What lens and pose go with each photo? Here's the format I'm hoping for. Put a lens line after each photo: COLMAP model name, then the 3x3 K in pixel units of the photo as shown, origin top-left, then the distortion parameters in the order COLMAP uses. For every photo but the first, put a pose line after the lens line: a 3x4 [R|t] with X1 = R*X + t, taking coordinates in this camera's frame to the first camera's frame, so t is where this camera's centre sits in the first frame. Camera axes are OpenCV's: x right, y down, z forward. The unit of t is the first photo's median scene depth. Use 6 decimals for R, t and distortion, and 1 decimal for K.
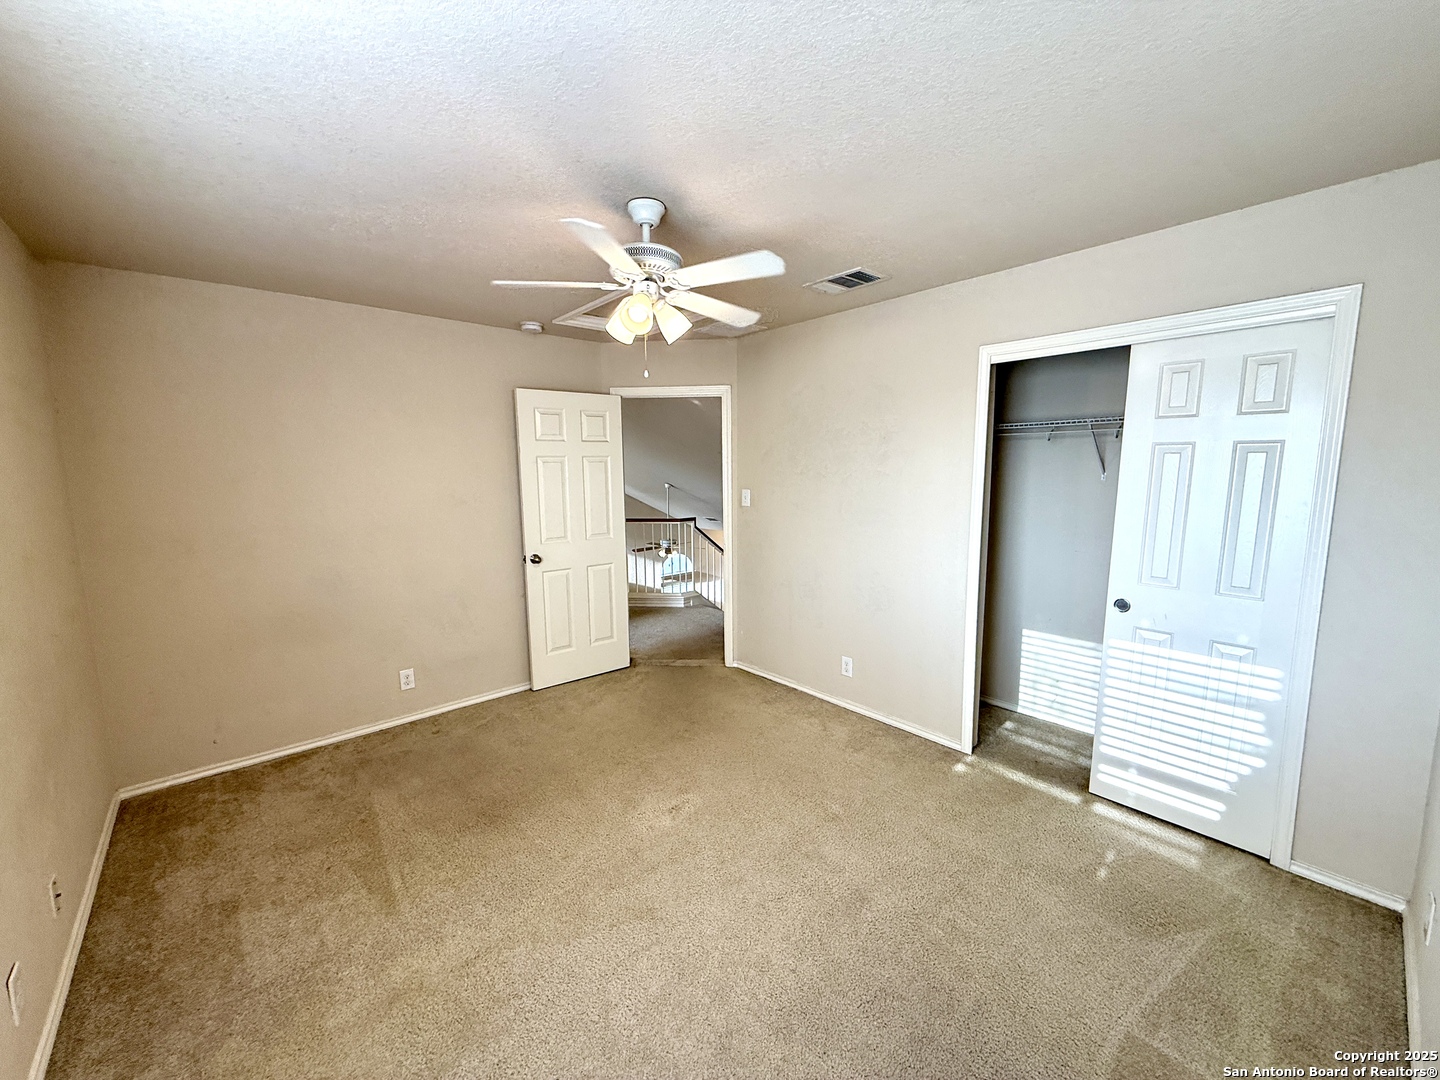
lens RADIAL K [[572.8, 0, 715.9], [0, 572.8, 540.3], [0, 0, 1]] dist [0.000142, 0.000063]
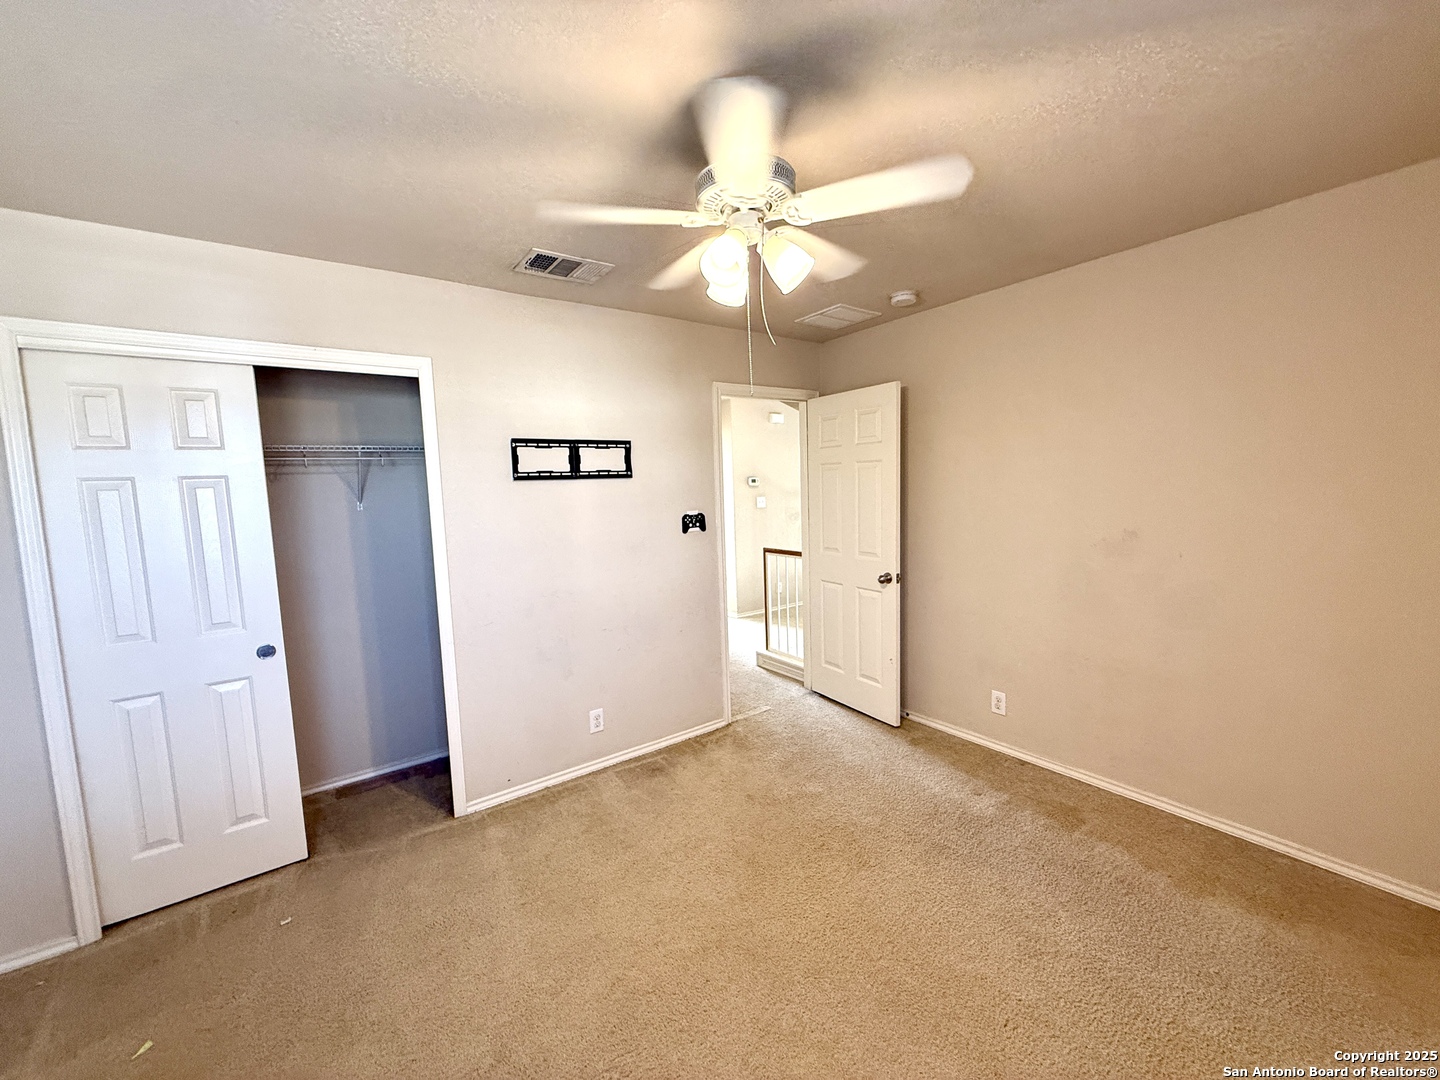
lens RADIAL K [[611.9, 0, 720.0], [0, 611.9, 540.0], [0, 0, 1]] dist [0.001401, 0.000161]
pose [[0.039811, -0.095649, 0.994619, -0.217370], [0.165675, 0.982262, 0.087829, -0.029929], [-0.985376, 0.161287, 0.054952, 0.239074]]
